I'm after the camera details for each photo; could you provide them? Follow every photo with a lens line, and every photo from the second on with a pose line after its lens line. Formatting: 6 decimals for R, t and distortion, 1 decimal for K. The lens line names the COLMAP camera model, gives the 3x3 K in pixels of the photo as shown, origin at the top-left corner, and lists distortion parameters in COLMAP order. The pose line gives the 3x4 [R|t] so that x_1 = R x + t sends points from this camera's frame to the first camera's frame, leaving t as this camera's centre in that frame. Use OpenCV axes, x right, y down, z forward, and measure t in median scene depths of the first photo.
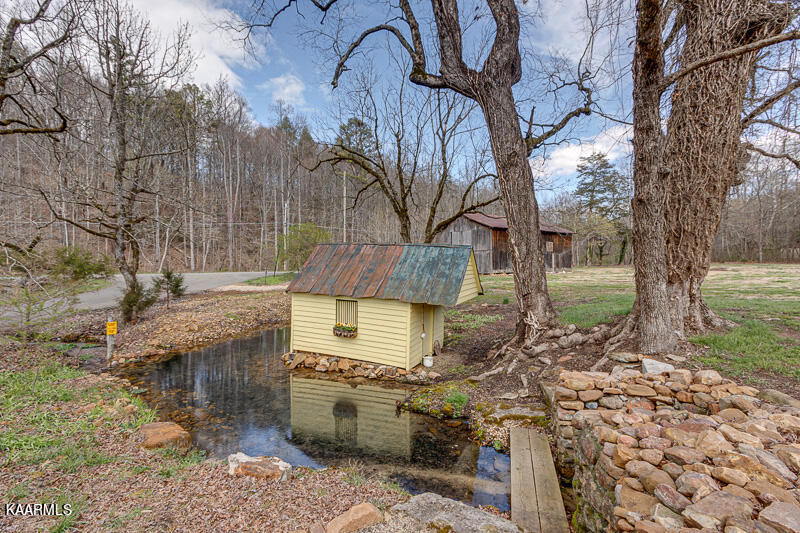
lens RADIAL K [[365.8, 0, 400.0], [0, 365.8, 266.5], [0, 0, 1]] dist [0.004573, 0.000117]
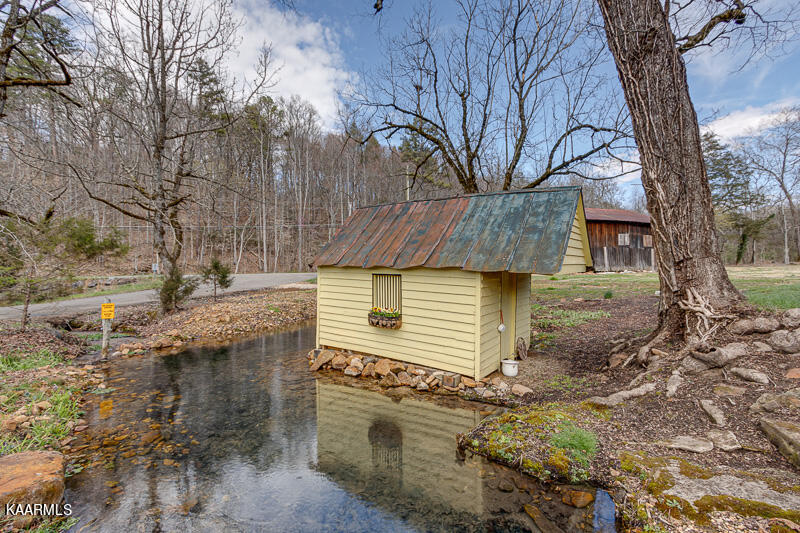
lens RADIAL K [[365.8, 0, 400.0], [0, 365.8, 266.5], [0, 0, 1]] dist [0.004573, 0.000117]
pose [[0.982720, -0.009017, -0.184879, 0.007608], [0.005831, 0.999825, -0.017768, 0.089352], [0.185007, 0.016383, 0.982601, 0.321225]]
